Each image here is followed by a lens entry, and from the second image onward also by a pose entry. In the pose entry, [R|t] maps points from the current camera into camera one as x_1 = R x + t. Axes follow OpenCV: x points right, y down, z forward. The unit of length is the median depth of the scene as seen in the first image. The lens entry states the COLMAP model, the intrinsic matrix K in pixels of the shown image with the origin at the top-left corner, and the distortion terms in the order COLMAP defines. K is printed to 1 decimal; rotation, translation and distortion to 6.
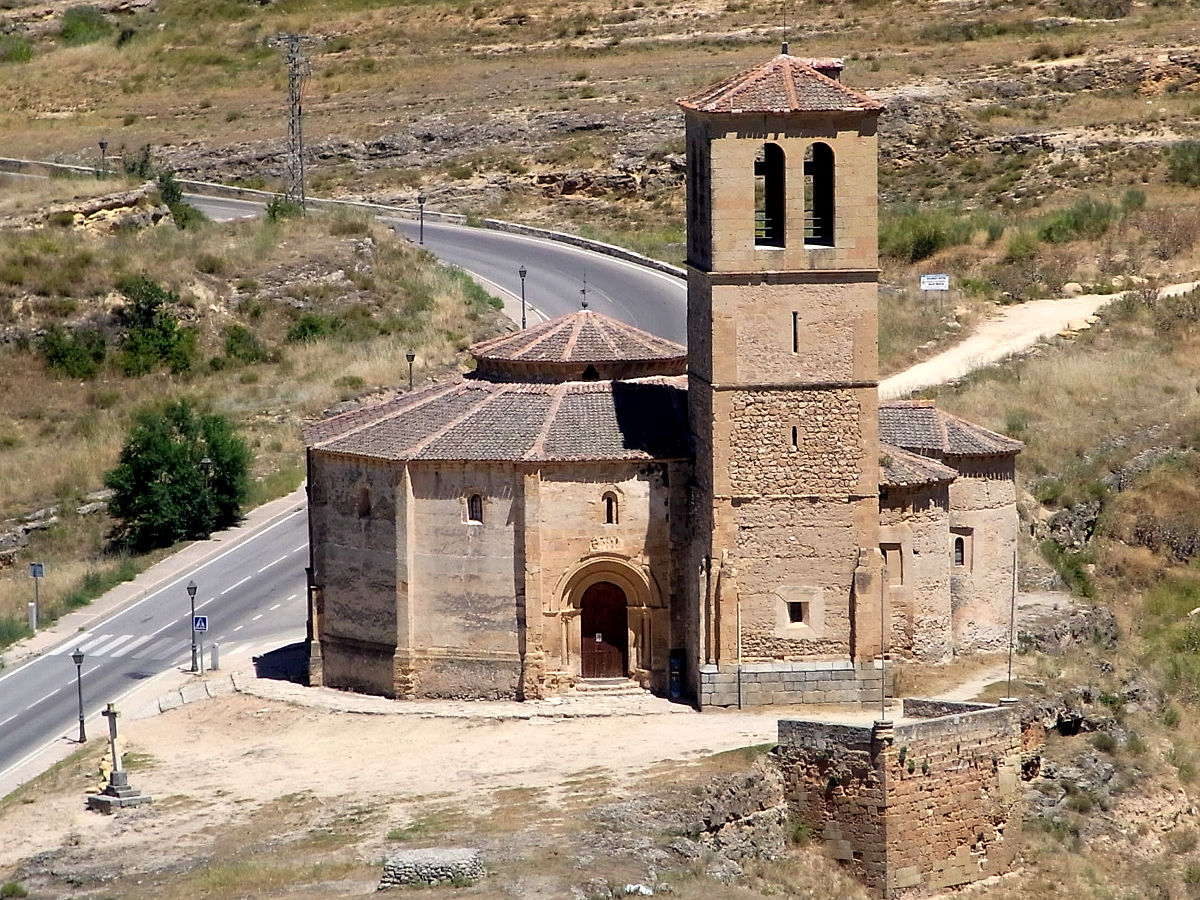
lens RADIAL K [[6956.9, 0, 600.2], [0, 6956.9, 449.8], [0, 0, 1]] dist [0.102898, 0.000000]
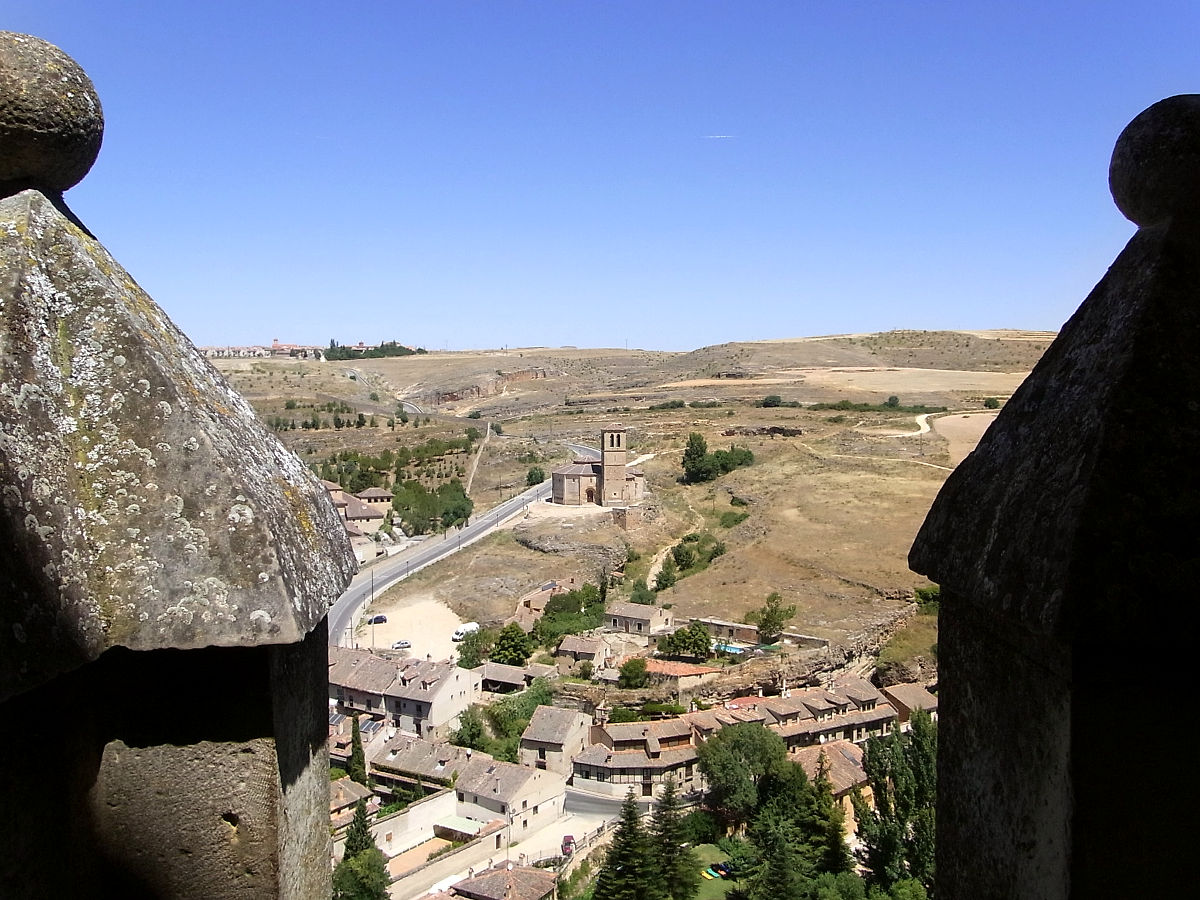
lens RADIAL K [[1105.6, 0, 599.1], [0, 1105.6, 452.4], [0, 0, 1]] dist [0.004094, 0.000000]
pose [[0.999824, 0.009146, 0.016368, -0.010137], [-0.008877, 0.999825, -0.016459, -0.003001], [-0.016516, 0.016310, 0.999731, -0.238994]]
